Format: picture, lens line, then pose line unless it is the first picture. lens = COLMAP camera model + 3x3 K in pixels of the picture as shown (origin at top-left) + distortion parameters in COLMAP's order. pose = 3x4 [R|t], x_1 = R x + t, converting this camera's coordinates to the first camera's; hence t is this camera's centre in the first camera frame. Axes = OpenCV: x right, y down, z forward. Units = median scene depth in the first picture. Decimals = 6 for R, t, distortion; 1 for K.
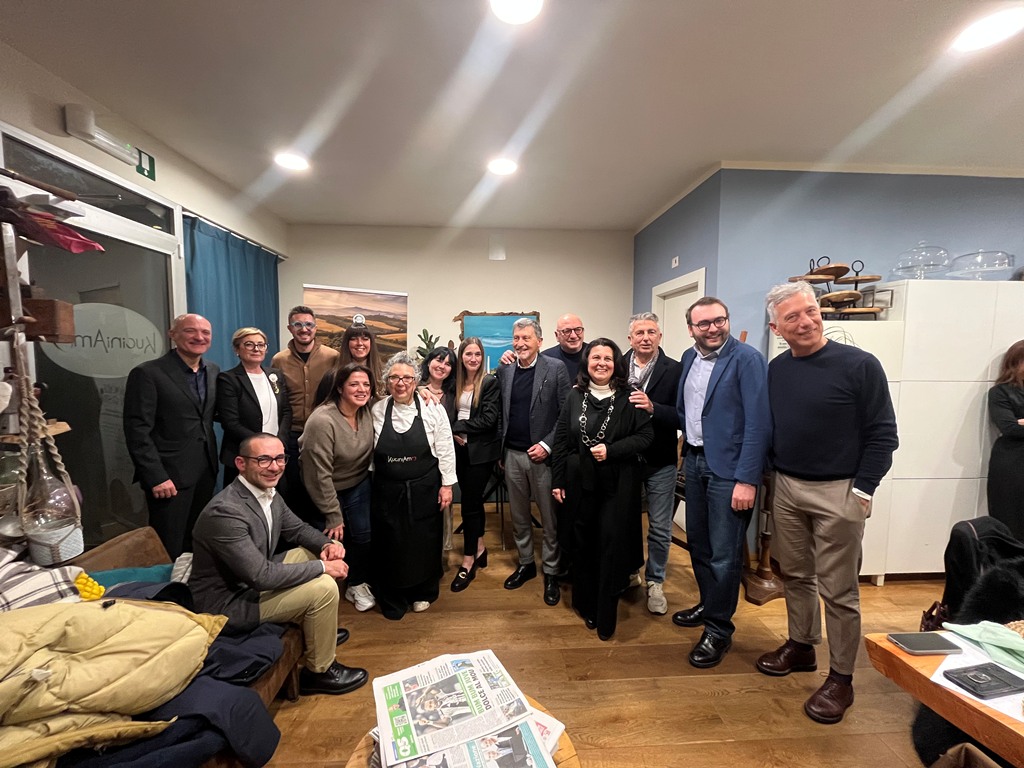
lens RADIAL K [[410.5, 0, 512.0], [0, 410.5, 384.0], [0, 0, 1]] dist [-0.001216, -0.004013]
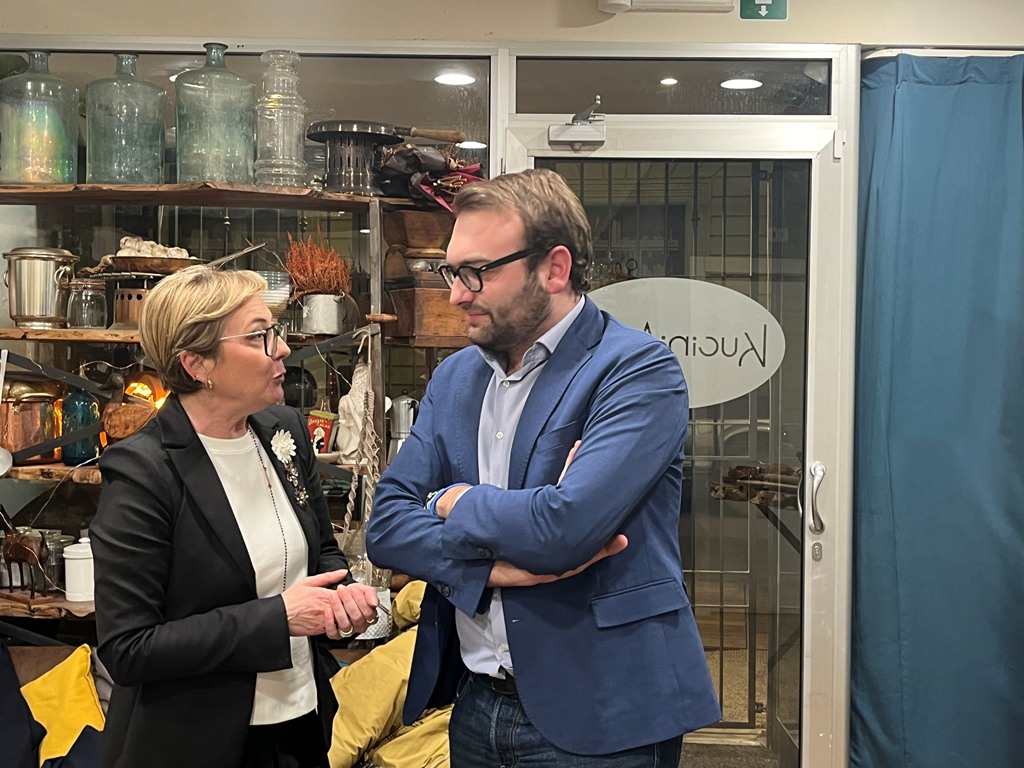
lens RADIAL K [[1277.4, 0, 512.0], [0, 1277.4, 384.0], [0, 0, 1]] dist [0.001353, -0.000905]
pose [[-0.063711, 0.014330, -0.997866, 0.632998], [-0.087176, 0.995995, 0.019869, -0.052974], [0.994154, 0.088256, -0.062206, 0.733012]]
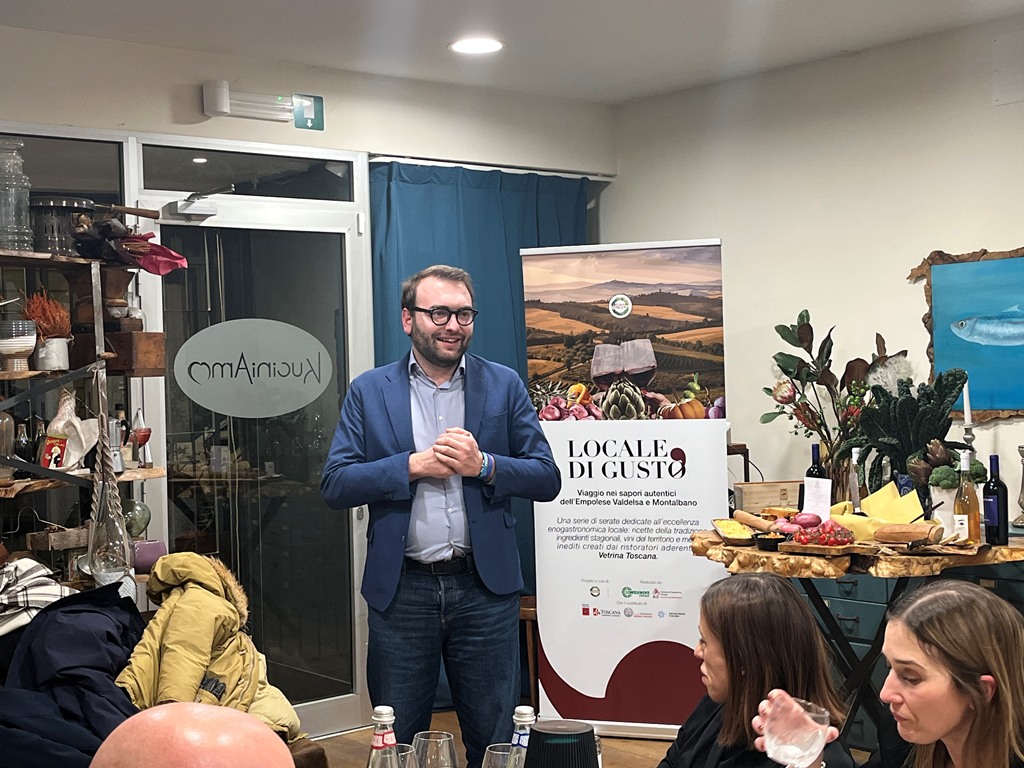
lens RADIAL K [[1499.7, 0, 512.0], [0, 1499.7, 384.0], [0, 0, 1]] dist [0.171481, -0.040014]
pose [[0.599643, -0.011324, -0.800188, 1.206700], [-0.030185, 0.998868, -0.036756, 0.008534], [0.799699, 0.046194, 0.598622, -0.216087]]
